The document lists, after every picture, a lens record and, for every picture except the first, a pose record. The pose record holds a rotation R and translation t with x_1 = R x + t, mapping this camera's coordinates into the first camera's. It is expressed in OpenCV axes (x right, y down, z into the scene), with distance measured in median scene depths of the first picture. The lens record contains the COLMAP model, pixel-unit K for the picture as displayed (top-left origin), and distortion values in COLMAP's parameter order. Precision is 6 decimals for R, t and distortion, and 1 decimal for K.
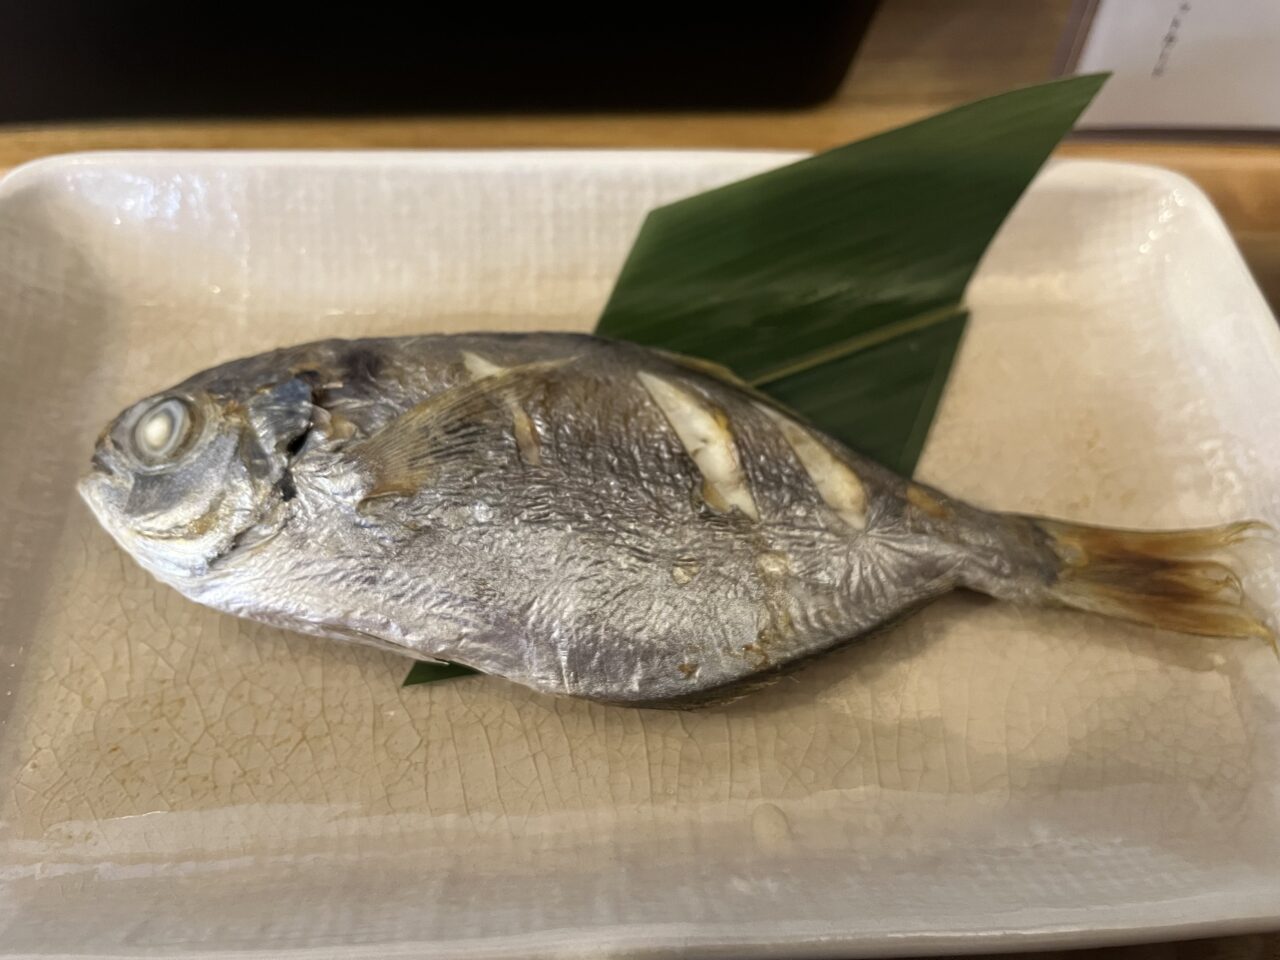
lens RADIAL K [[961.6, 0, 629.9], [0, 961.6, 472.7], [0, 0, 1]] dist [-0.026837, 0.015815]
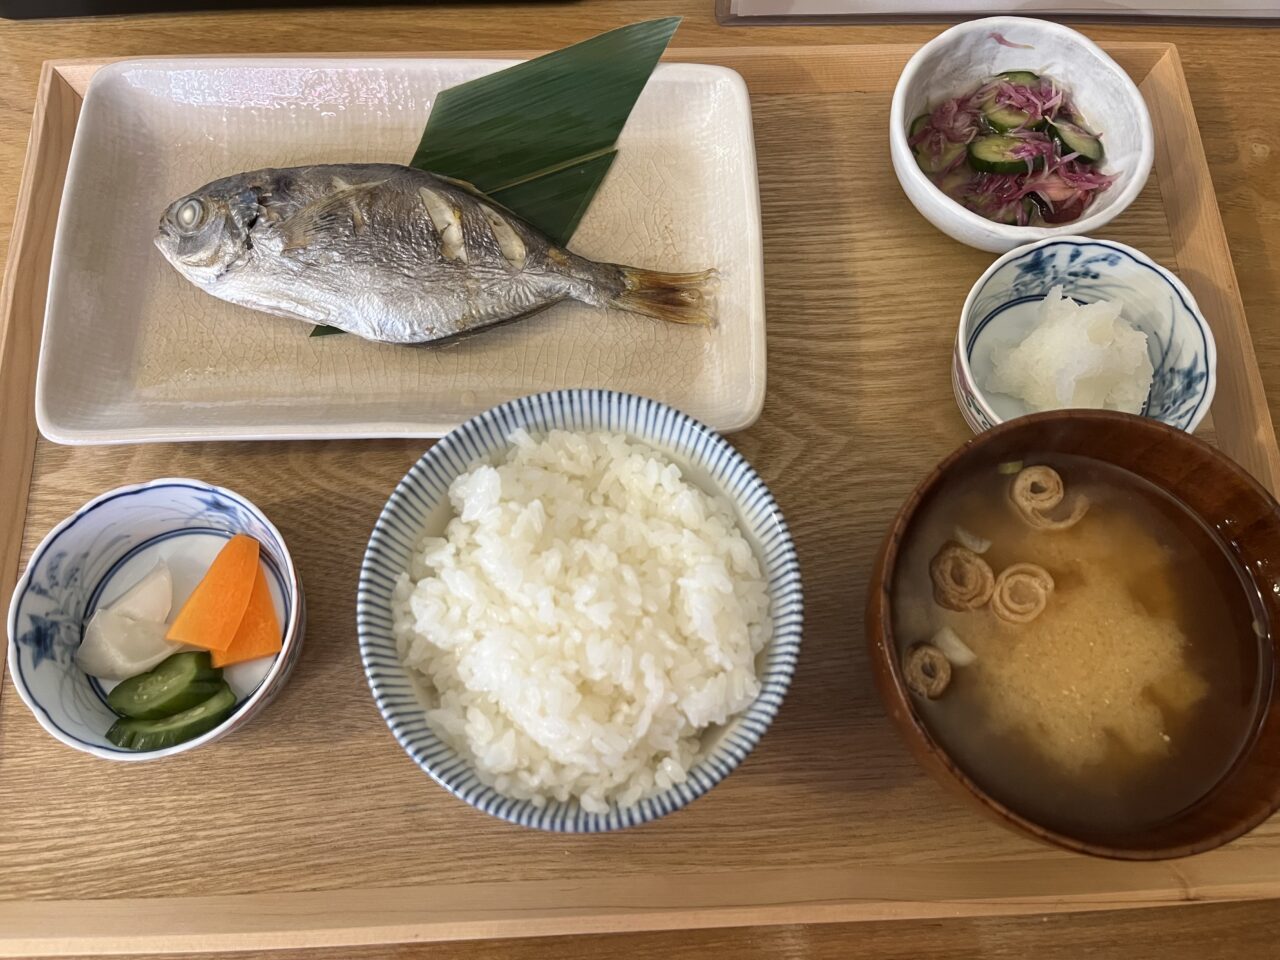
lens RADIAL K [[961.6, 0, 652.8], [0, 961.6, 478.0], [0, 0, 1]] dist [-0.026837, 0.015815]
pose [[0.999361, 0.028182, -0.021978, 0.606022], [-0.021440, 0.964766, 0.262233, -0.058587], [0.028594, -0.261594, 0.964754, -1.180874]]
